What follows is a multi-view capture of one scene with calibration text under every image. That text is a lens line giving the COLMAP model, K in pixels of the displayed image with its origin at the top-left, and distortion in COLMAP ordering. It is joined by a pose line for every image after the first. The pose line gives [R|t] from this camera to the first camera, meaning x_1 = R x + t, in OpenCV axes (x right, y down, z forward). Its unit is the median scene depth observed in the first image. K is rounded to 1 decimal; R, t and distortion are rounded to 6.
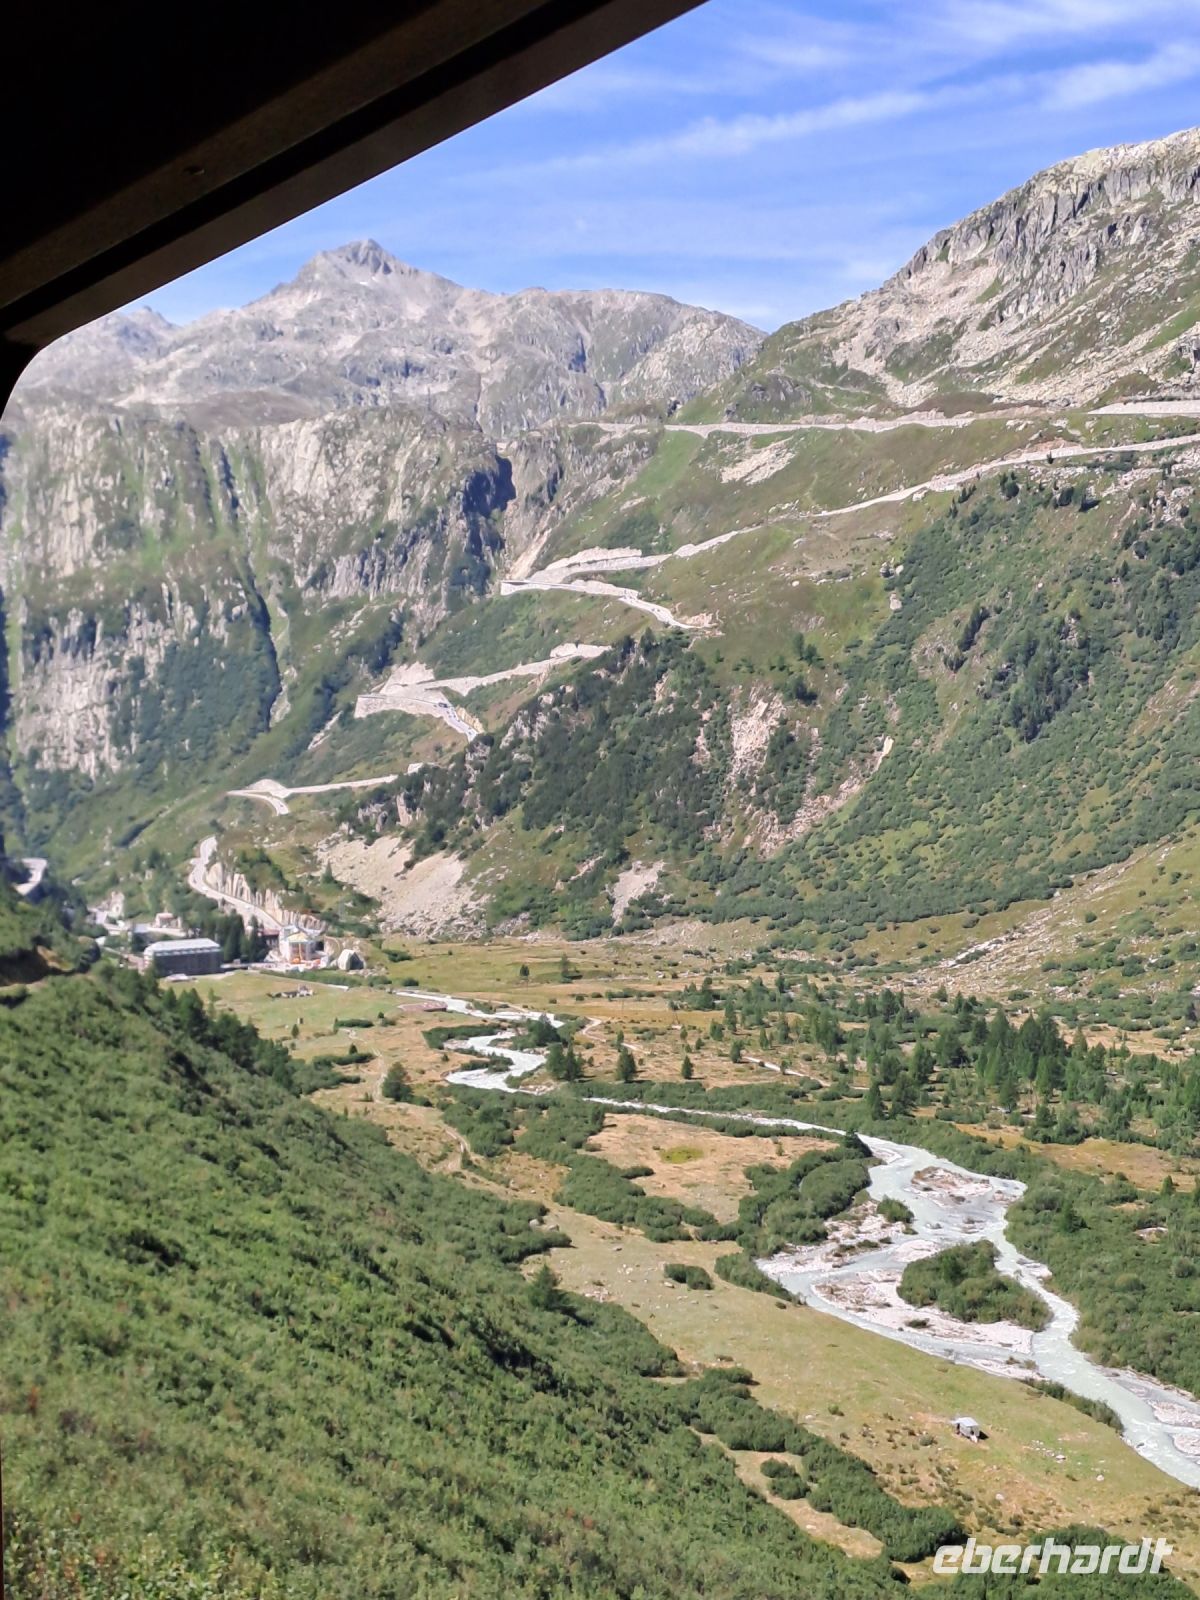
lens RADIAL K [[1828.6, 0, 597.0], [0, 1828.6, 798.5], [0, 0, 1]] dist [0.025663, 0.000000]
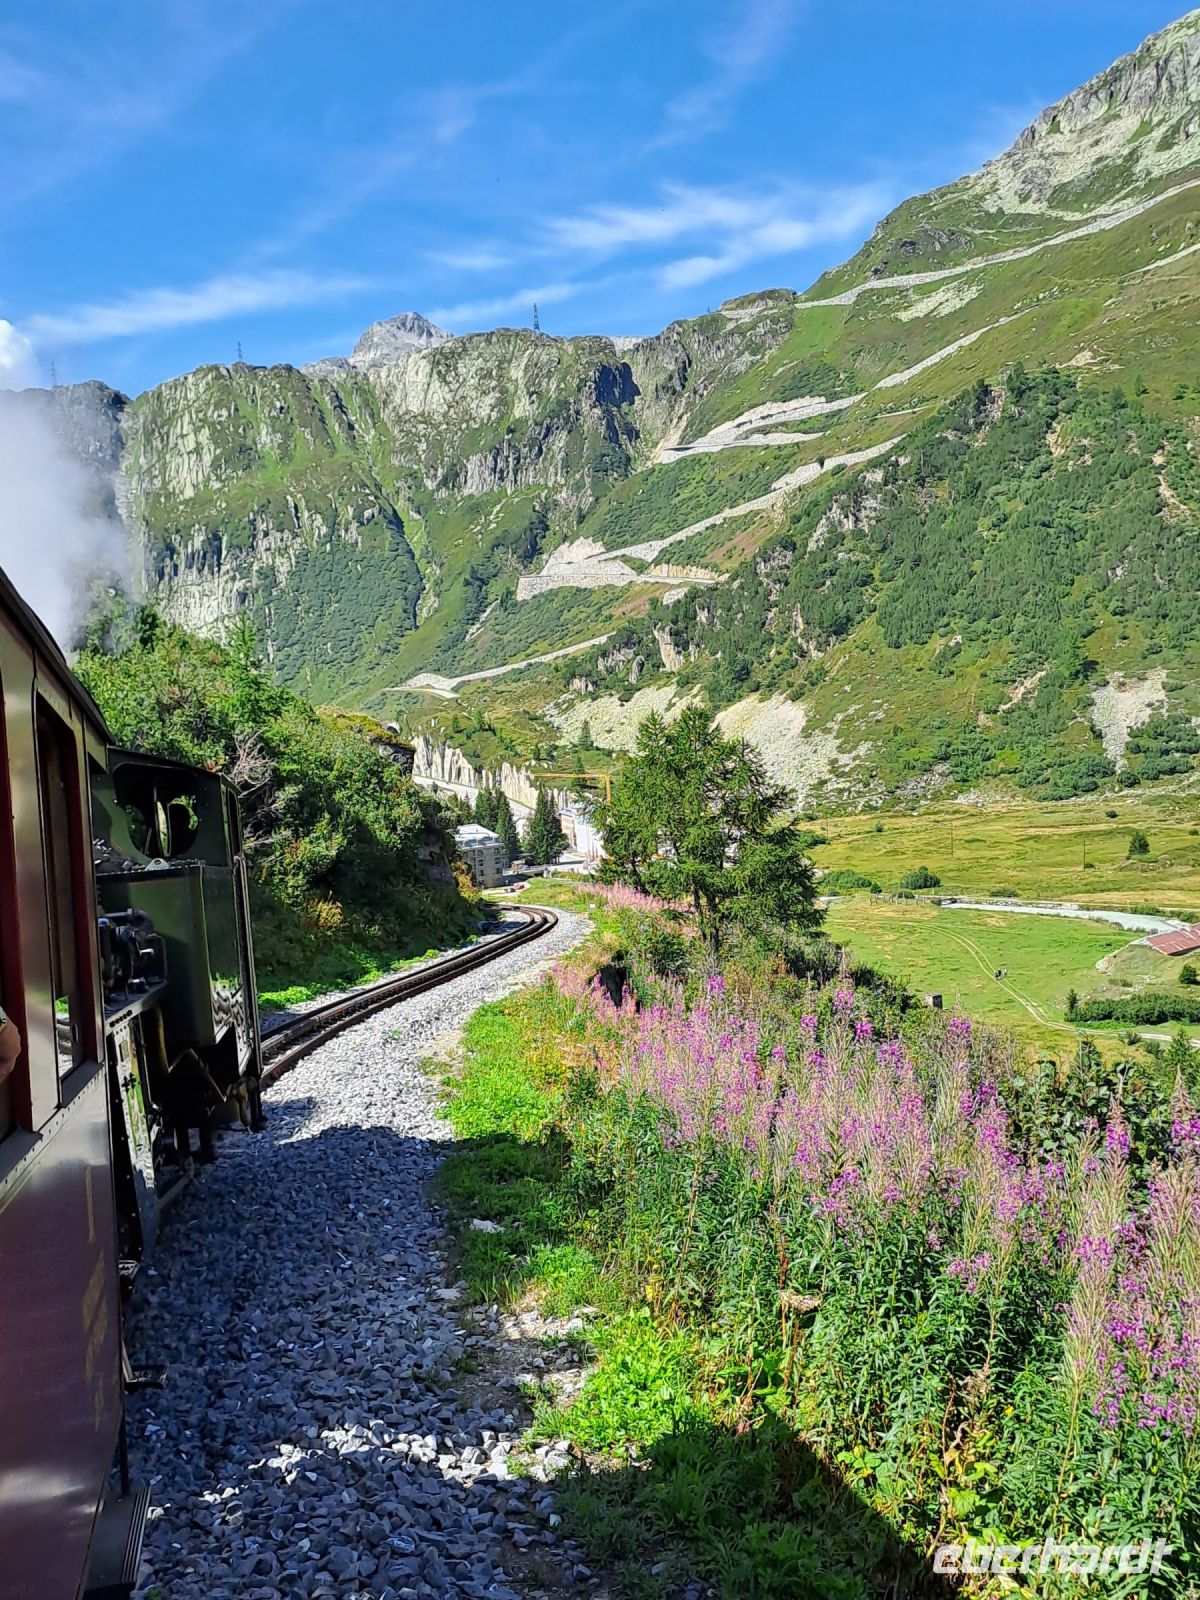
lens RADIAL K [[1231.5, 0, 605.9], [0, 1231.5, 804.9], [0, 0, 1]] dist [0.028662, -0.028862]
pose [[0.997857, -0.057743, 0.030772, -0.103612], [0.056614, 0.997733, 0.036370, 0.033362], [-0.032802, -0.034550, 0.998865, 0.353876]]
